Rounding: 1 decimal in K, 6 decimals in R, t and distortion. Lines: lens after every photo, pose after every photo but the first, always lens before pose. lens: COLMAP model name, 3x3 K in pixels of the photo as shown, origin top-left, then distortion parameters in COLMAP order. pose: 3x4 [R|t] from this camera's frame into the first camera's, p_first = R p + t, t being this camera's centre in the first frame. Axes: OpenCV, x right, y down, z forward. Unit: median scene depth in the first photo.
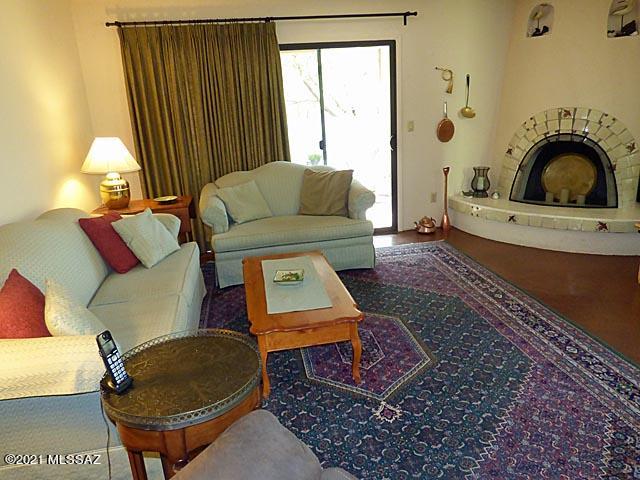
lens RADIAL K [[444.6, 0, 320.0], [0, 444.6, 240.0], [0, 0, 1]] dist [-0.037935, -0.002471]
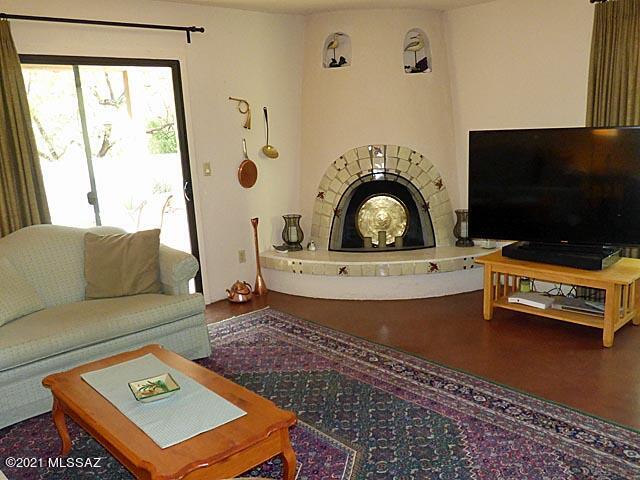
lens RADIAL K [[557.5, 0, 320.5], [0, 557.5, 271.7], [0, 0, 1]] dist [-0.043354, -0.003080]
pose [[0.844916, -0.111852, 0.523073, -0.176639], [0.151350, 0.987922, -0.033222, -0.016304], [-0.513039, 0.107237, 0.851640, 0.085612]]
